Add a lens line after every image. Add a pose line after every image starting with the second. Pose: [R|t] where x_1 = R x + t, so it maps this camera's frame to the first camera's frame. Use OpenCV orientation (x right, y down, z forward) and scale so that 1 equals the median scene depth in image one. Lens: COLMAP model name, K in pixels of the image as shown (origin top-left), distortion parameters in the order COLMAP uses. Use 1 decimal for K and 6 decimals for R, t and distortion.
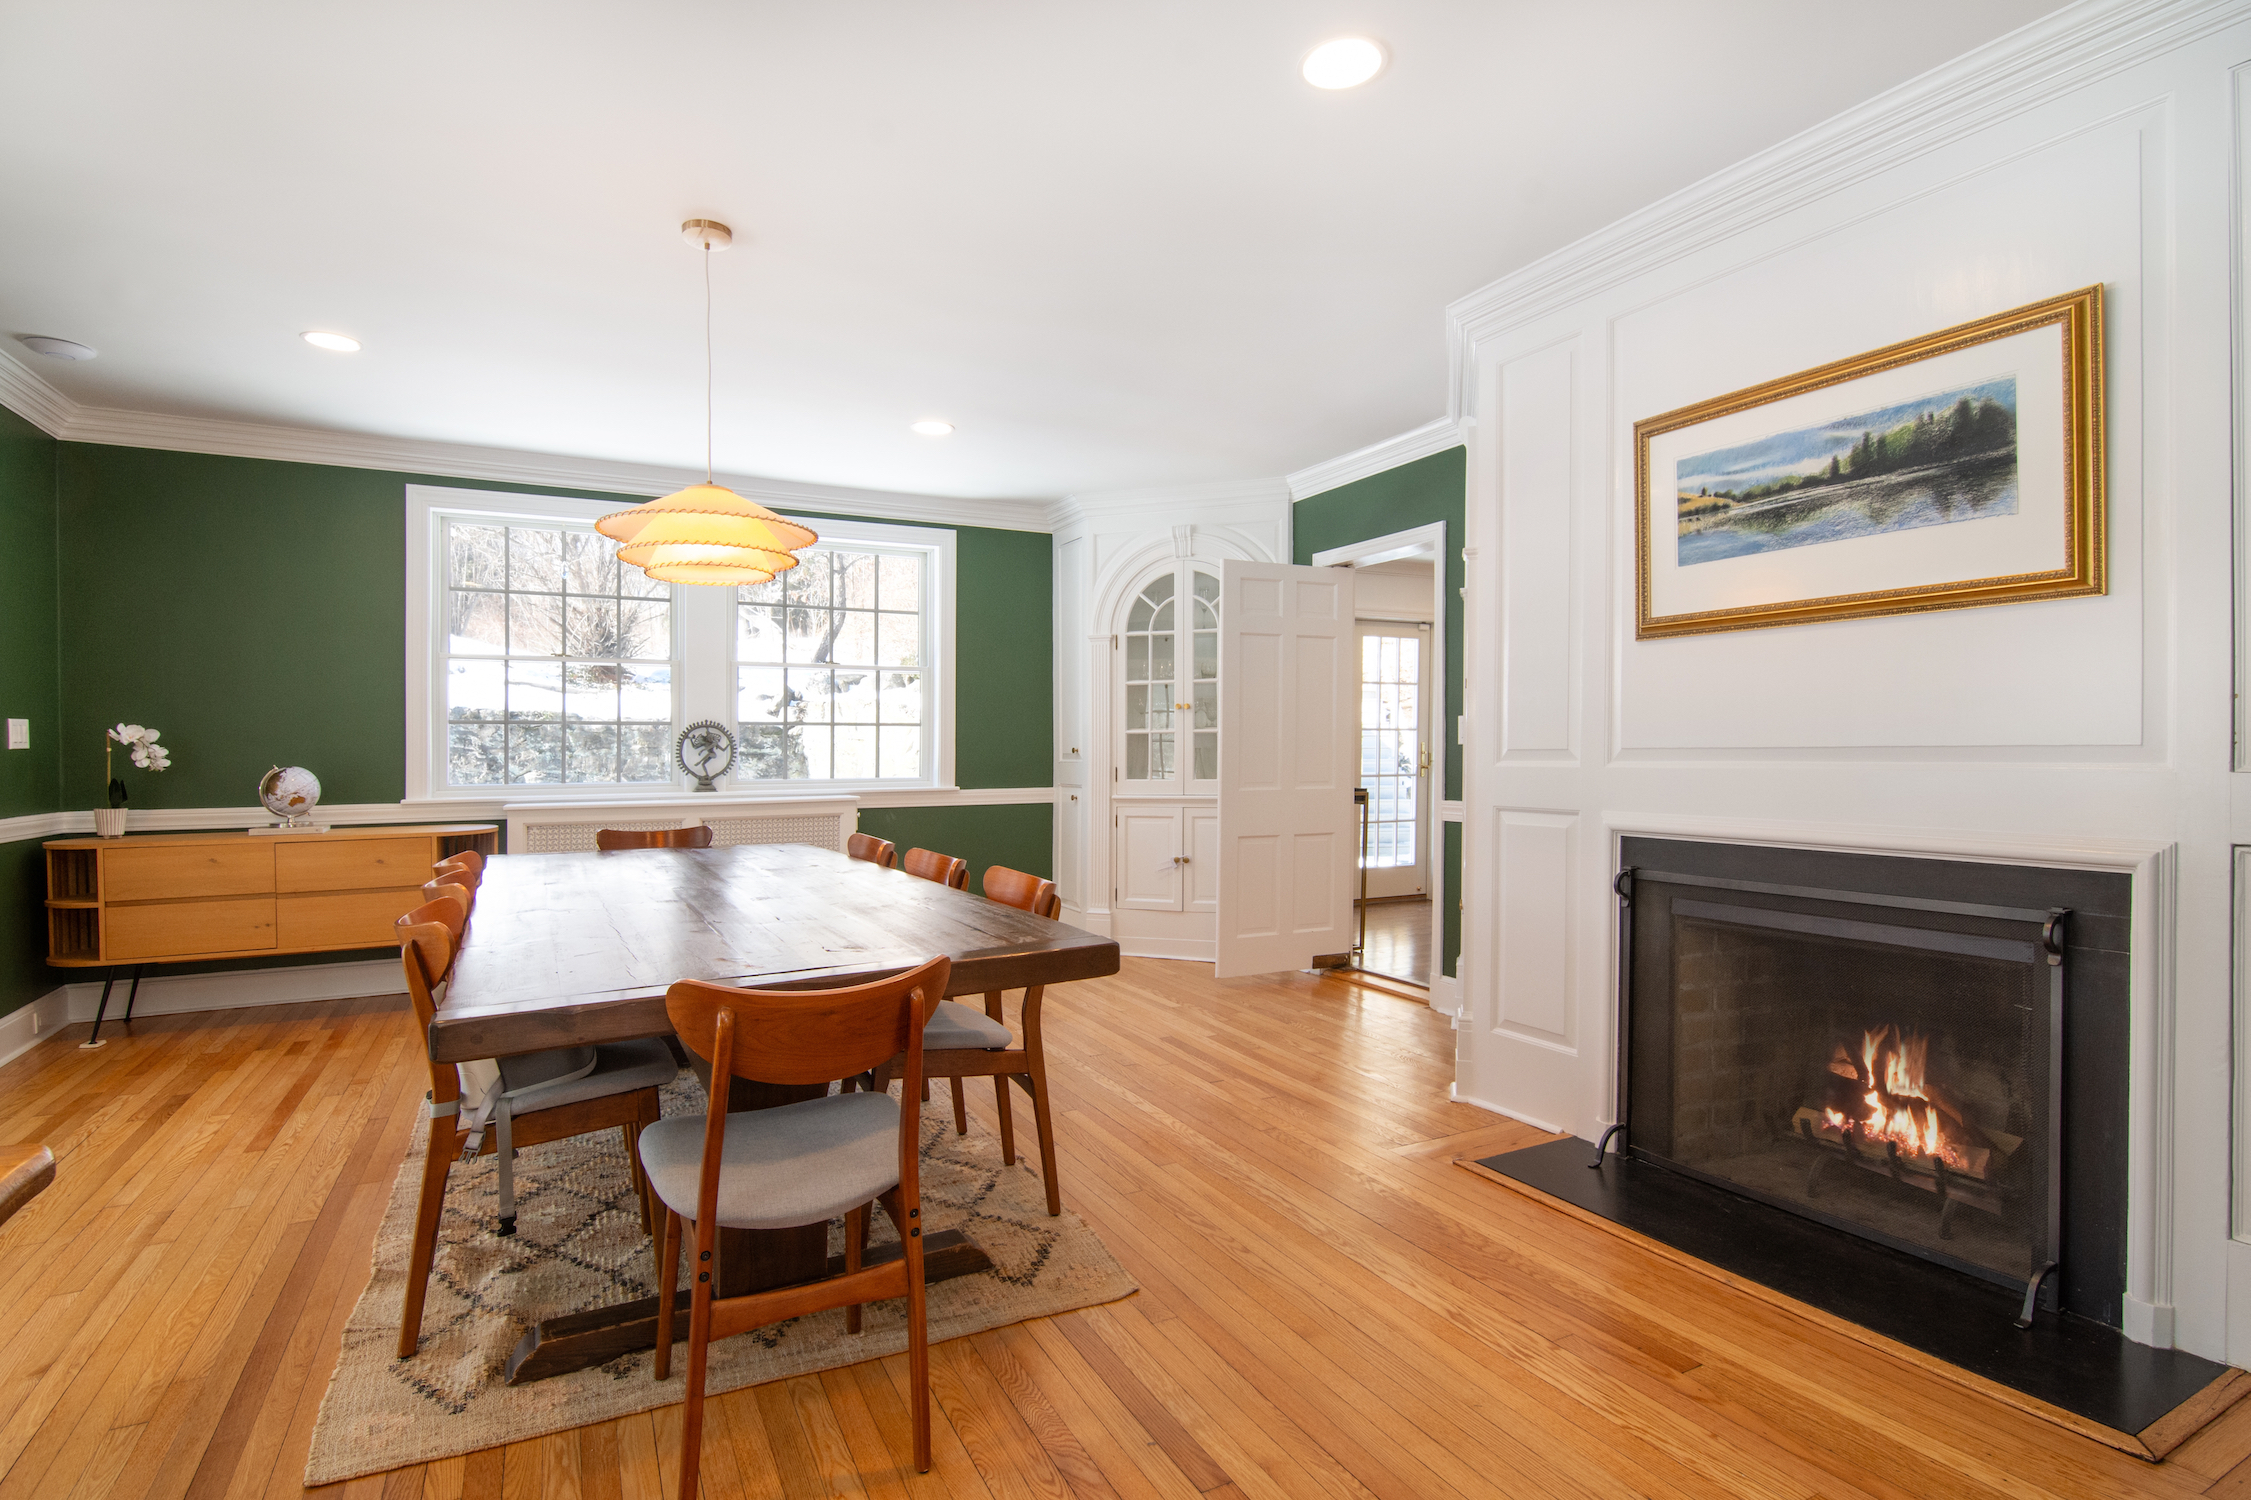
lens RADIAL K [[1106.8, 0, 1064.2], [0, 1106.8, 761.7], [0, 0, 1]] dist [-0.012592, -0.000699]
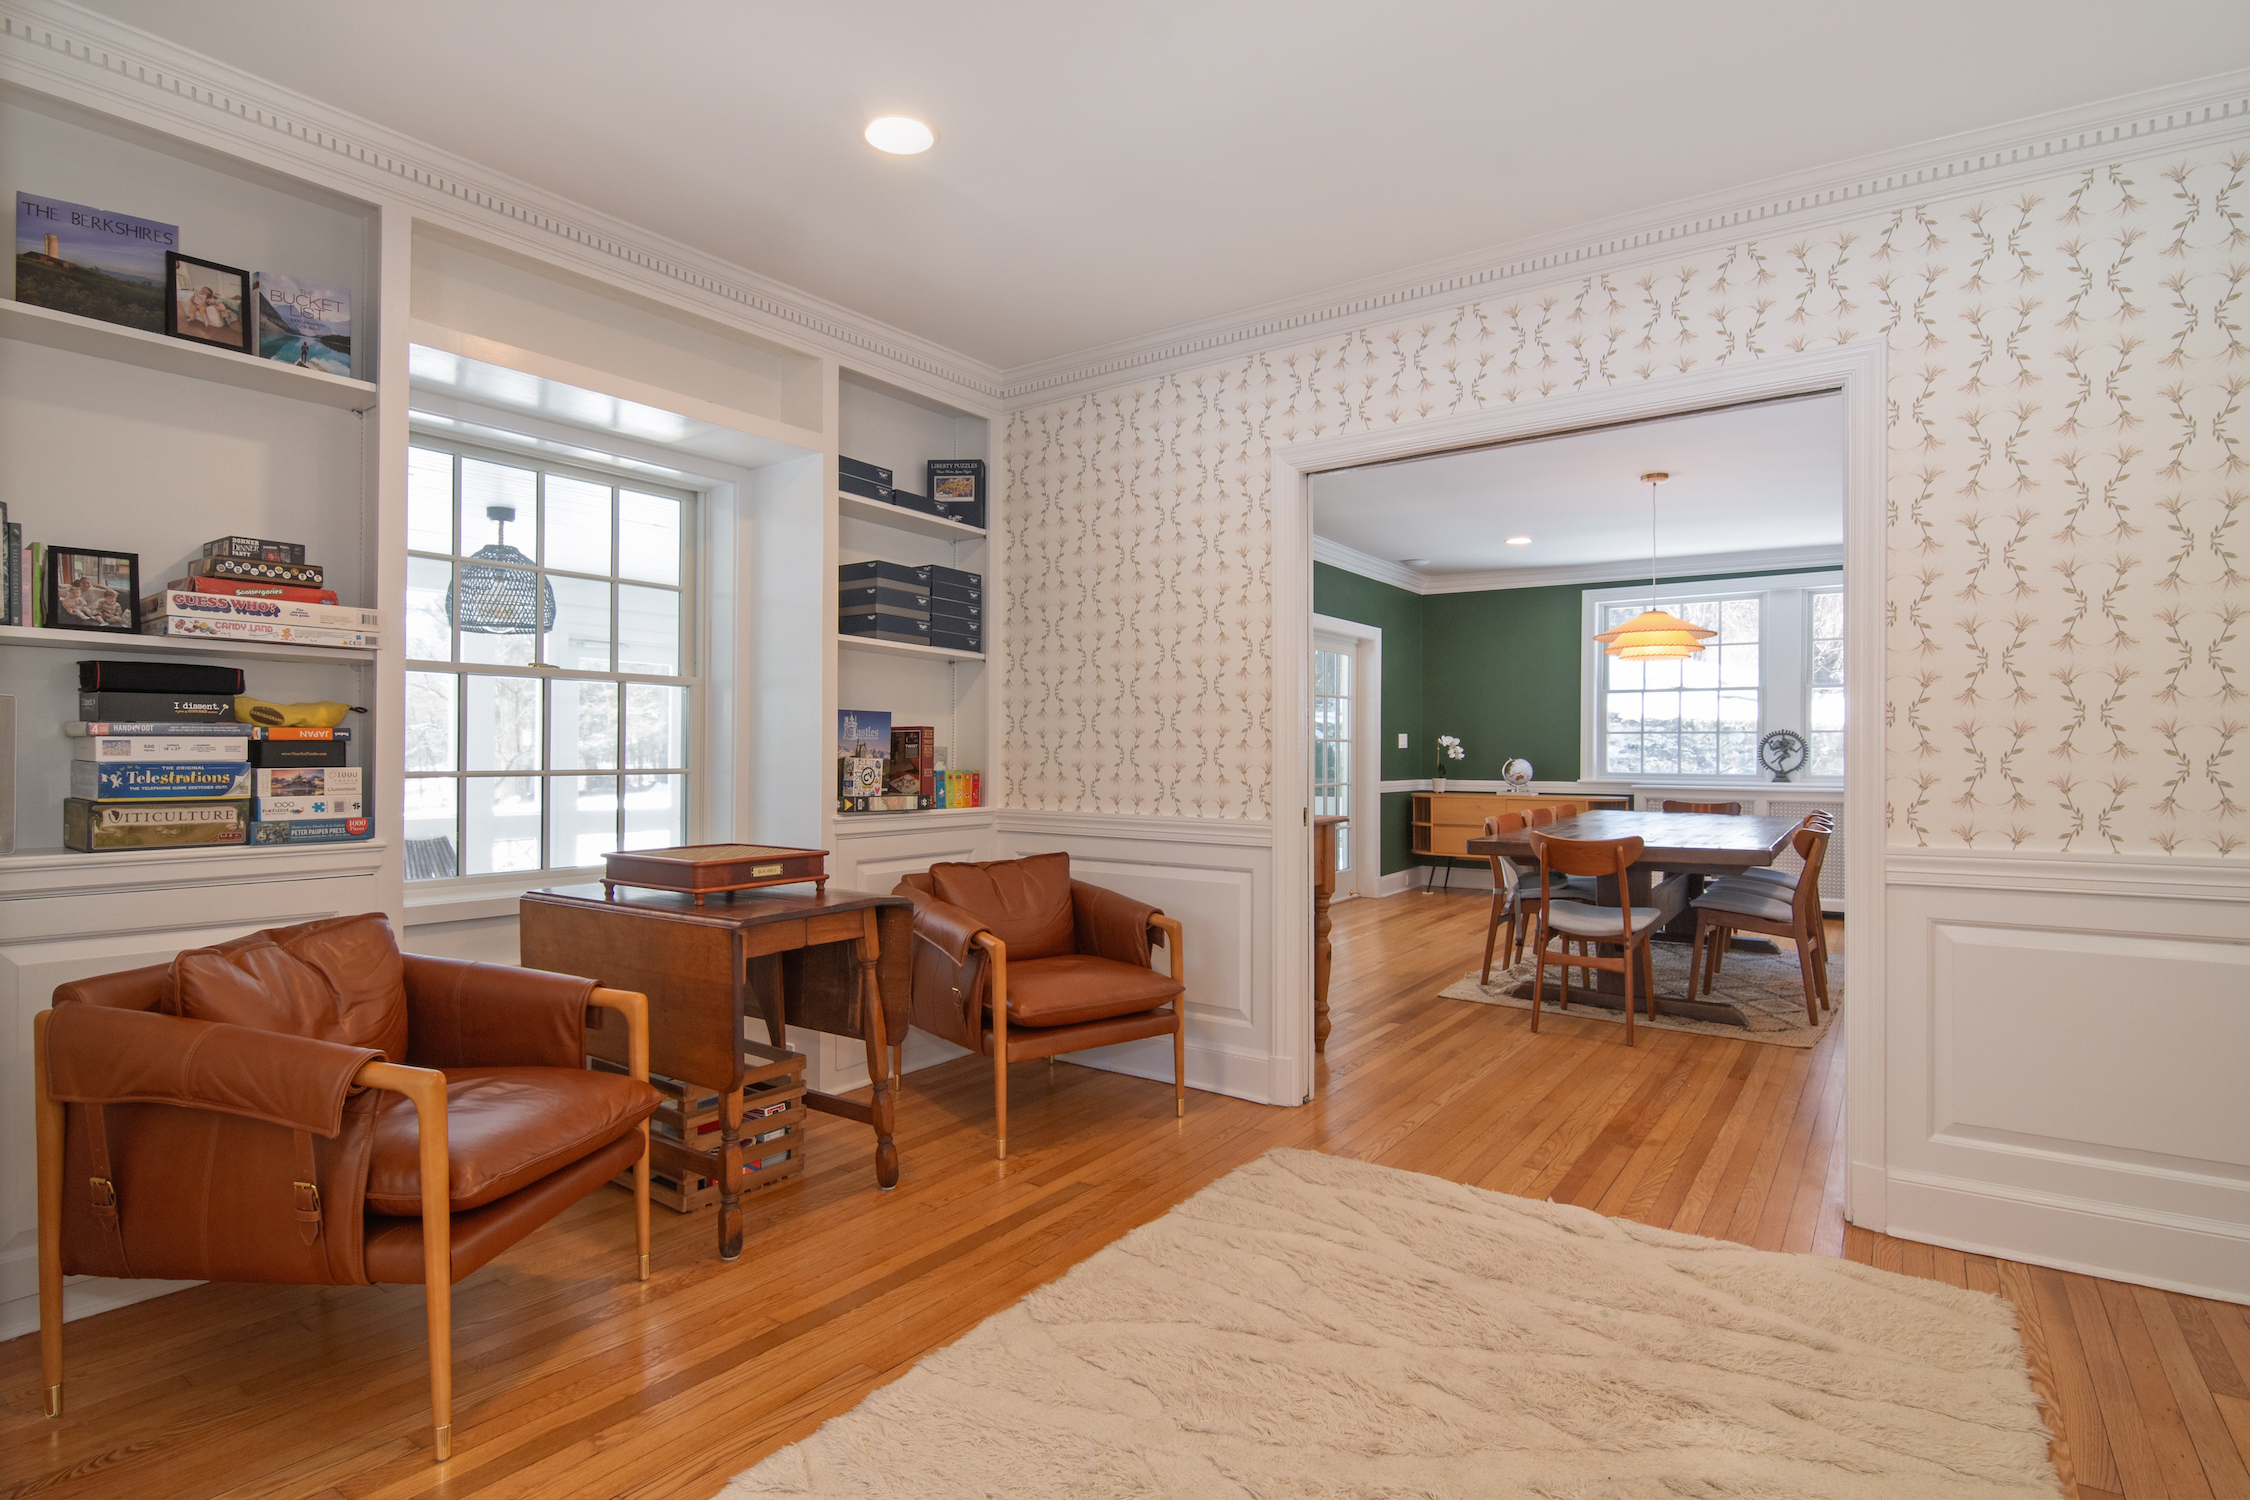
lens RADIAL K [[1106.3, 0, 1133.3], [0, 1106.3, 759.7], [0, 0, 1]] dist [-0.012592, -0.000699]
pose [[0.504212, 0.013350, -0.863477, 0.827328], [-0.016837, 0.999842, 0.005627, 0.010000], [0.863416, 0.011701, 0.504357, -0.696349]]
